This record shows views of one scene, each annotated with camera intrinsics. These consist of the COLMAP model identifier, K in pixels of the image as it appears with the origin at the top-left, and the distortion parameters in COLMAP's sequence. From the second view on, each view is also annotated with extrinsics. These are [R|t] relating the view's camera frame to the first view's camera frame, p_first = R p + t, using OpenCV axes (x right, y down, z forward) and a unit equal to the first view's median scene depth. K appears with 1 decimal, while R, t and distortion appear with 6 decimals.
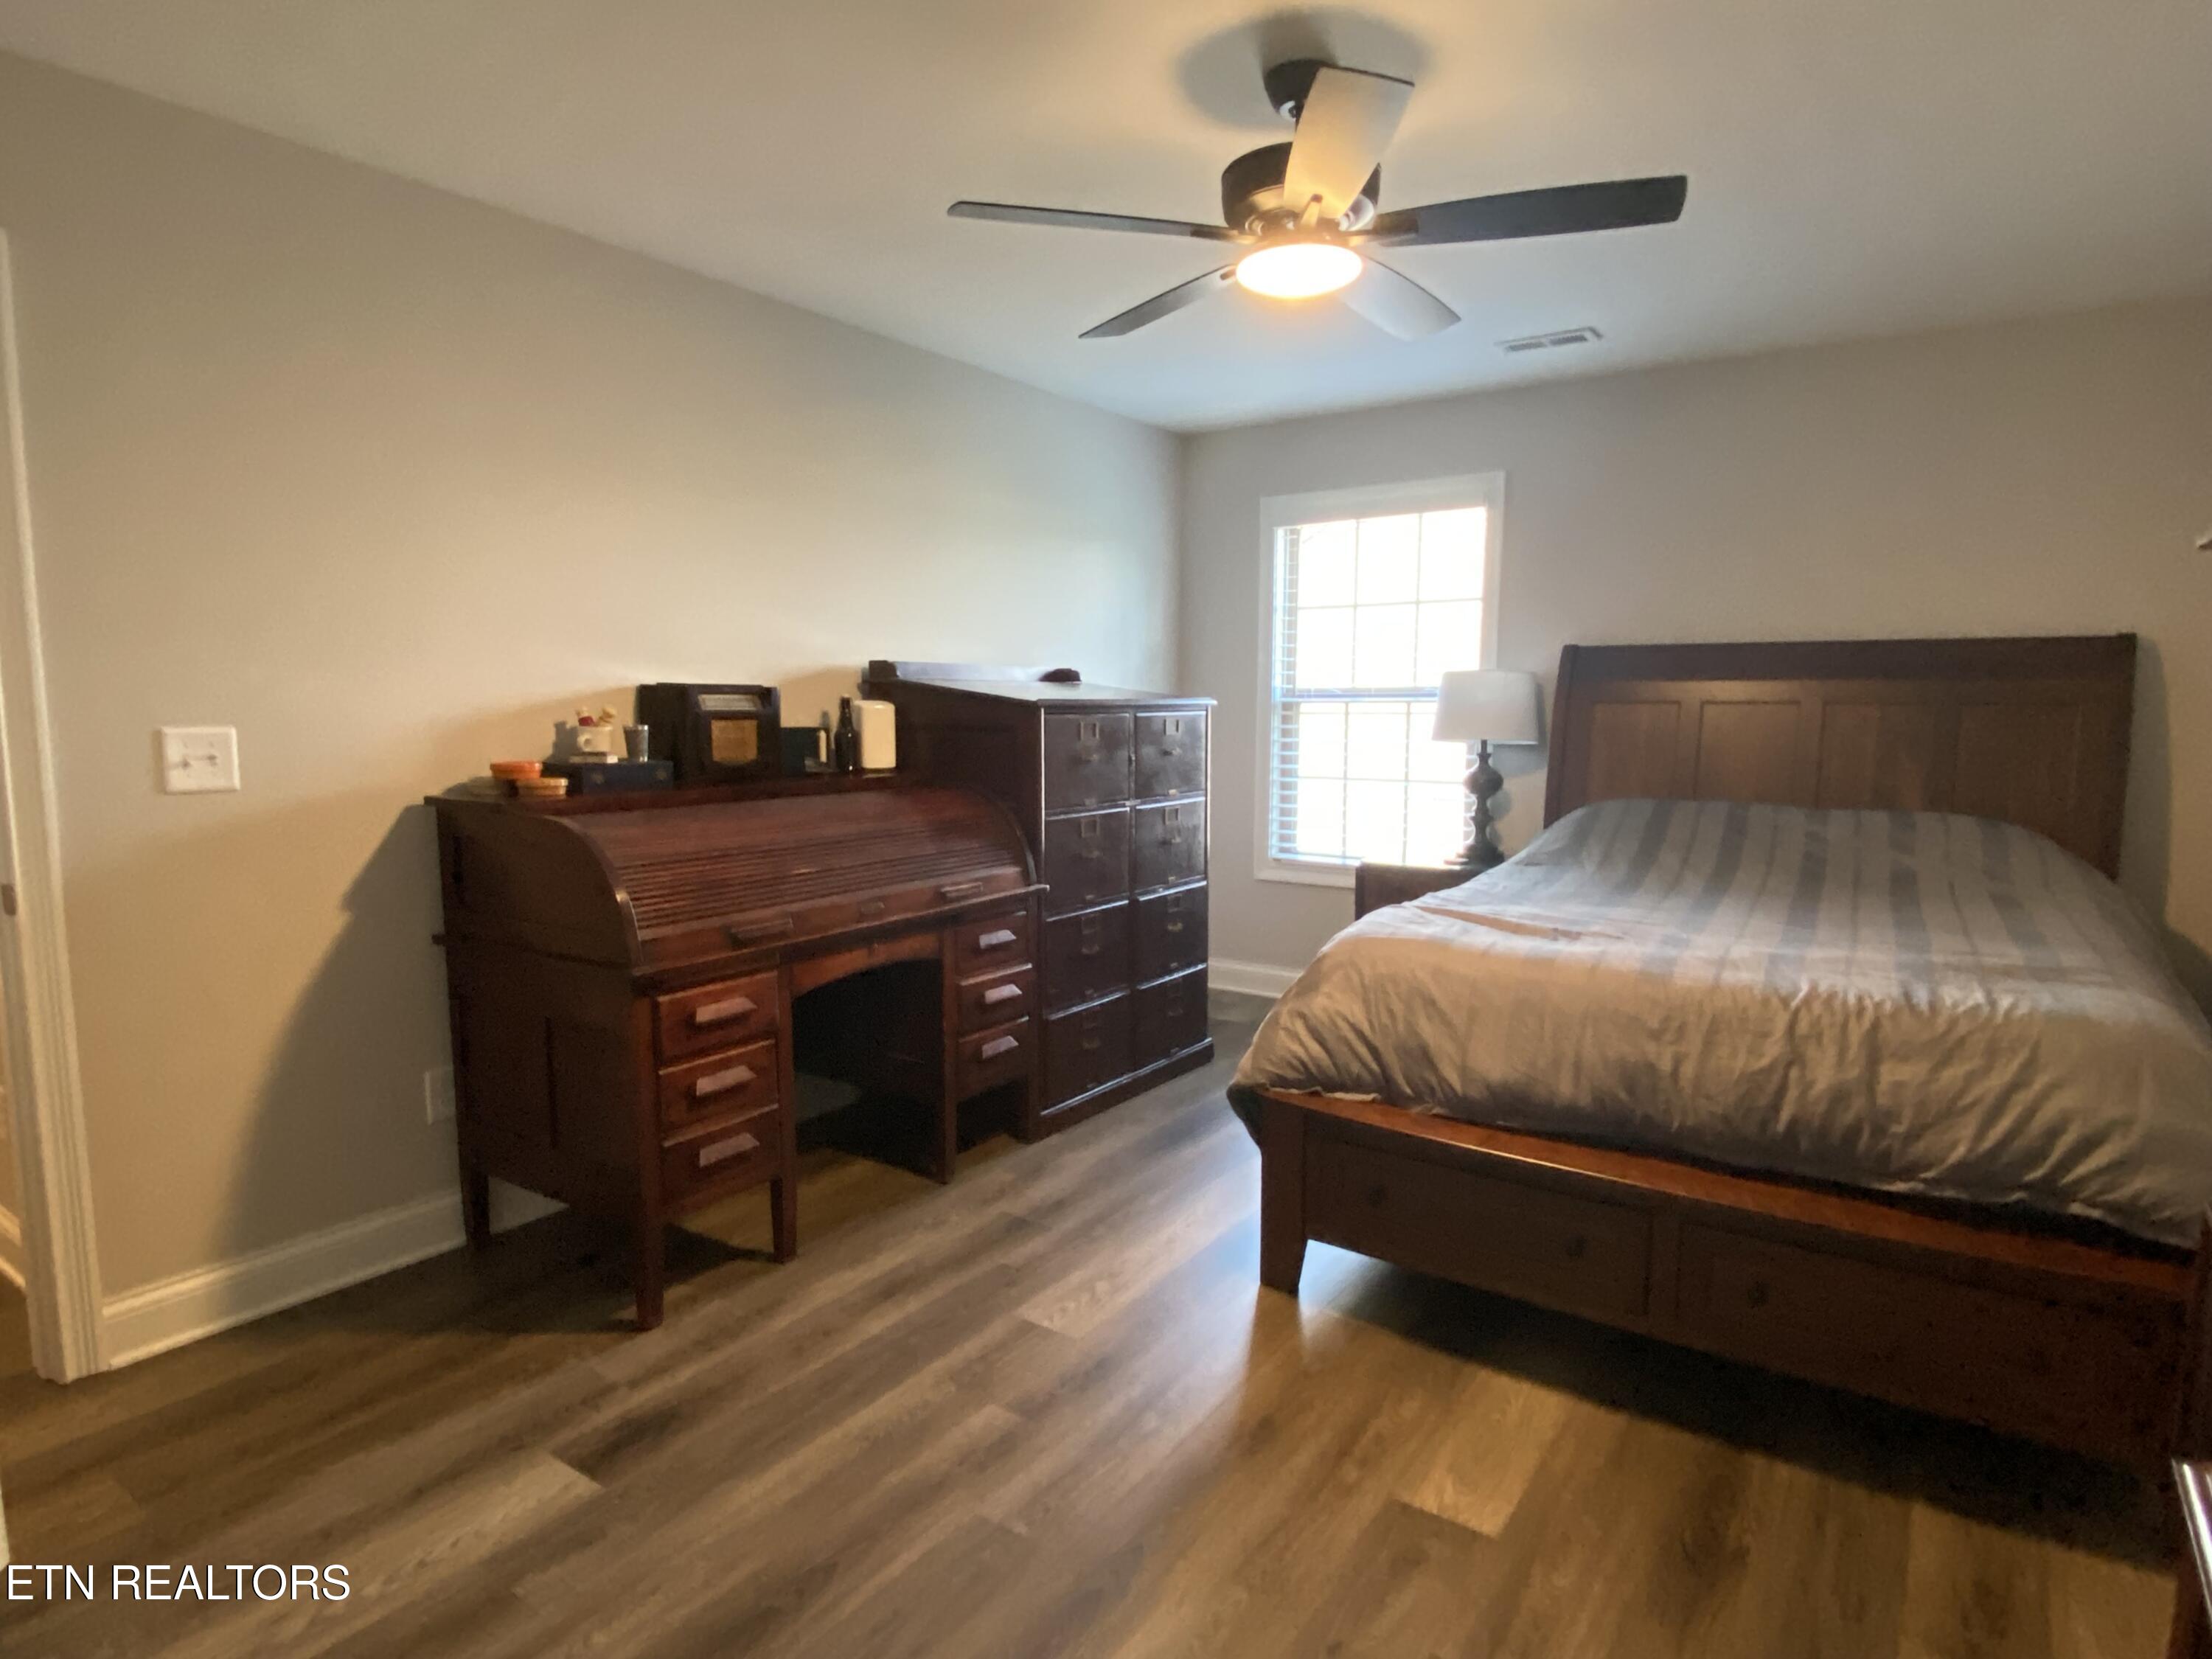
lens RADIAL K [[1223.0, 0, 1088.8], [0, 1223.0, 825.0], [0, 0, 1]] dist [0.000295, -0.001517]
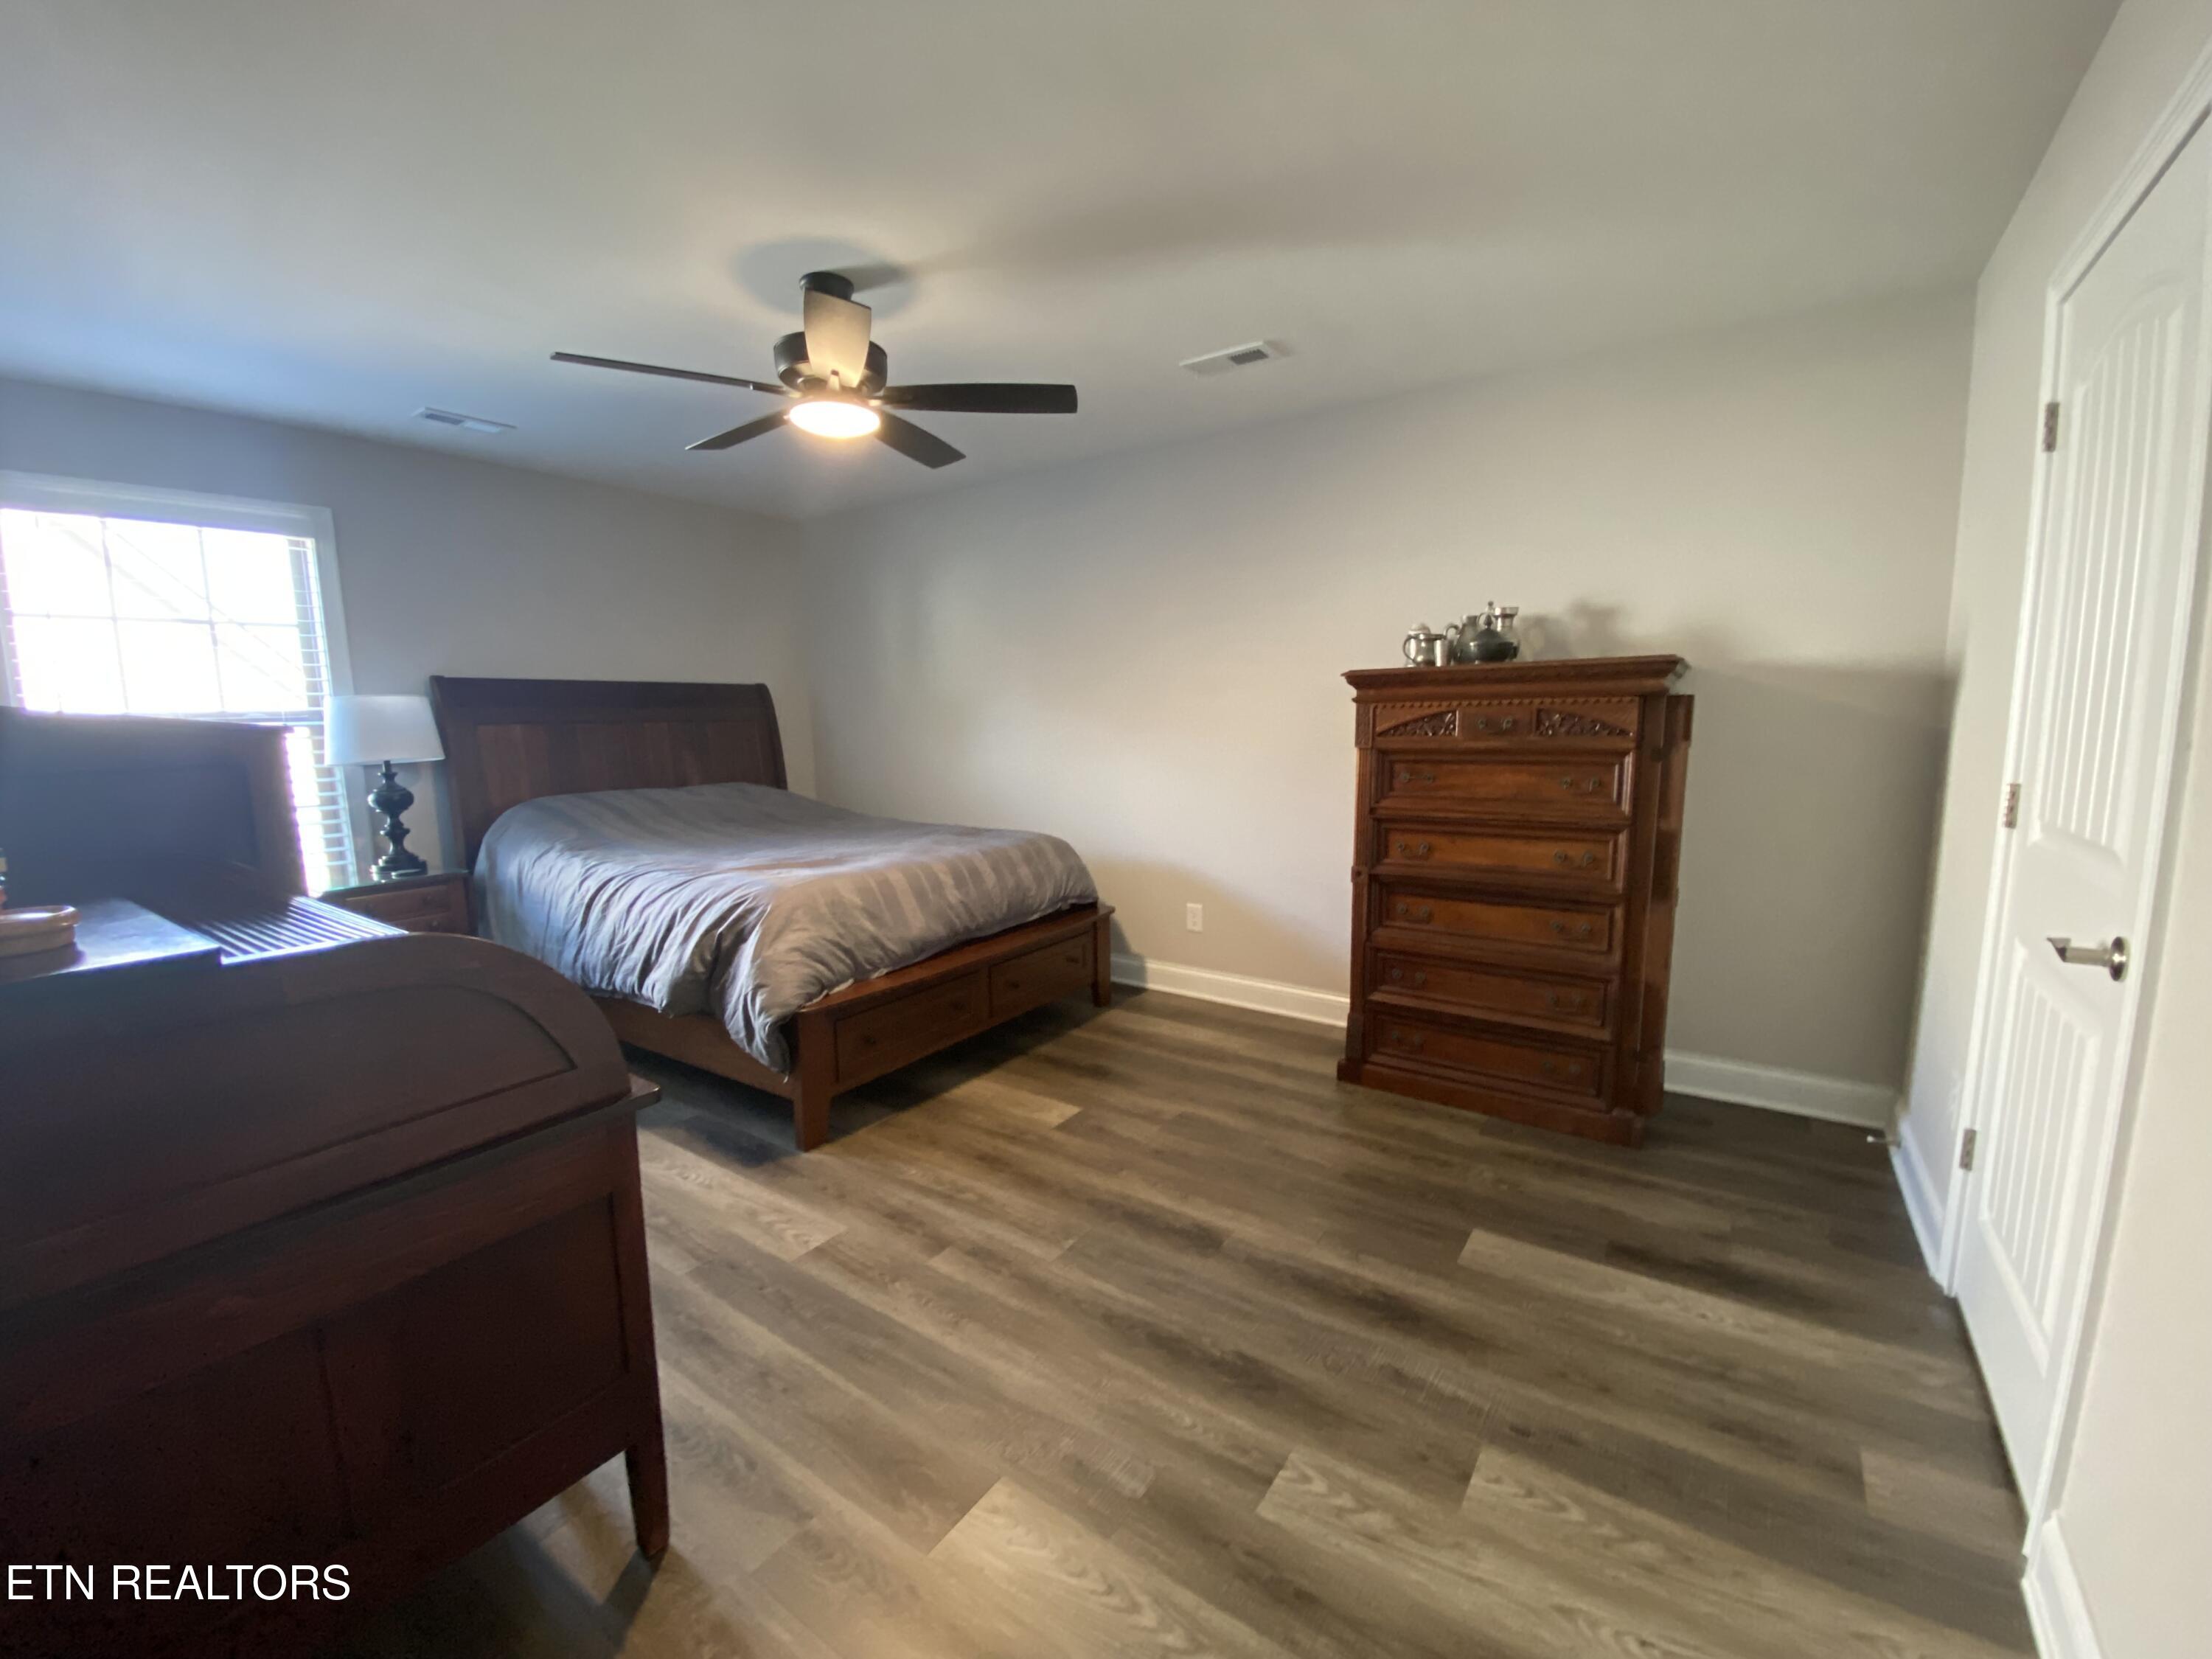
lens RADIAL K [[895.8, 0, 1100.4], [0, 895.8, 837.8], [0, 0, 1]] dist [-0.003472, -0.005468]
pose [[-0.017672, -0.137327, 0.990368, -0.965202], [0.116548, 0.983487, 0.138452, -0.079156], [-0.993028, 0.117873, -0.001375, 0.770962]]
